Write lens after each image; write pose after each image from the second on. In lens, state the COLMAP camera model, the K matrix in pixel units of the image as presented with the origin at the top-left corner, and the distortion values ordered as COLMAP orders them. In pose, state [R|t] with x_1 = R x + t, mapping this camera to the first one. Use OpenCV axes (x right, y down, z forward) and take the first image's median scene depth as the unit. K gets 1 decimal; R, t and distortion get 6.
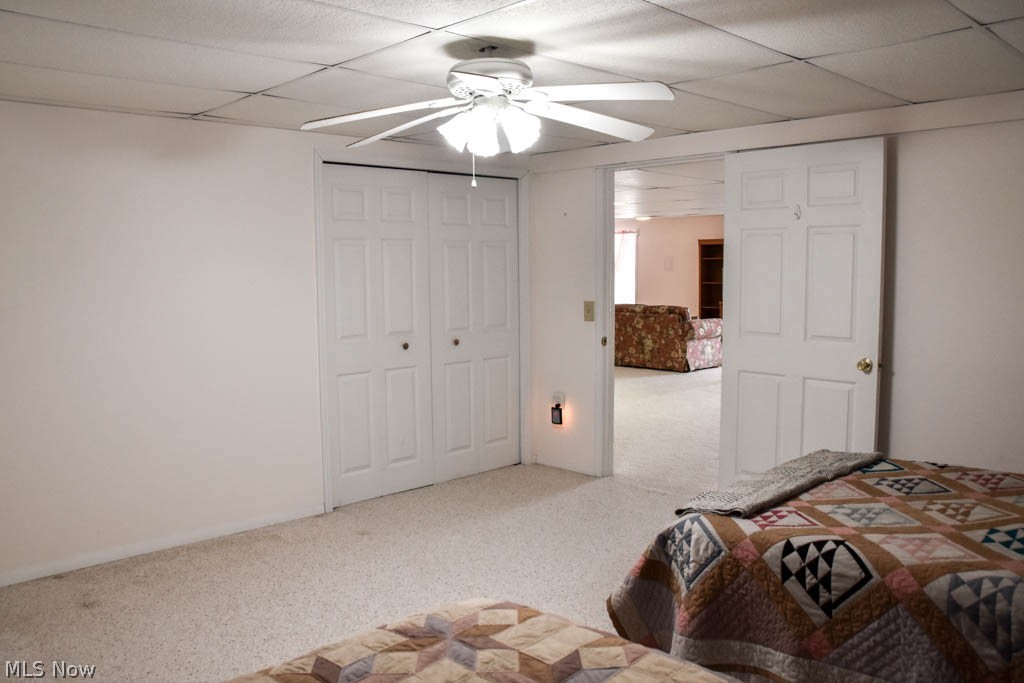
lens RADIAL K [[830.0, 0, 517.6], [0, 830.0, 338.1], [0, 0, 1]] dist [-0.016761, -0.000838]
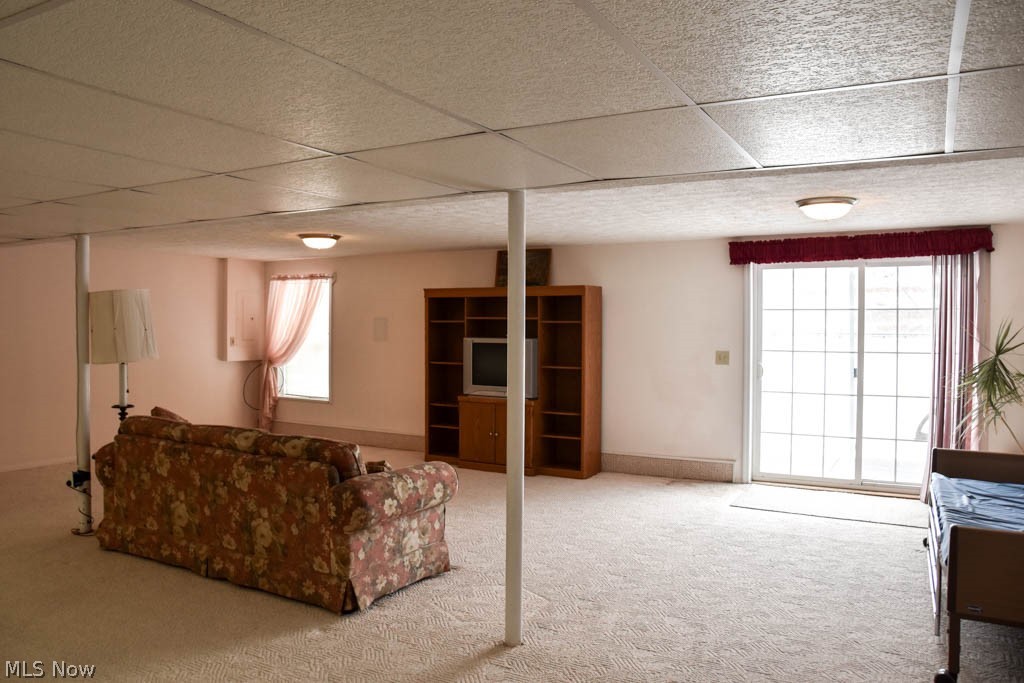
lens RADIAL K [[830.0, 0, 510.3], [0, 830.0, 341.4], [0, 0, 1]] dist [-0.016761, -0.000838]
pose [[0.964300, 0.018010, 0.264199, 0.168650], [0.001434, 0.997315, -0.073219, -0.055644], [-0.264809, 0.070984, 0.961685, 0.591447]]
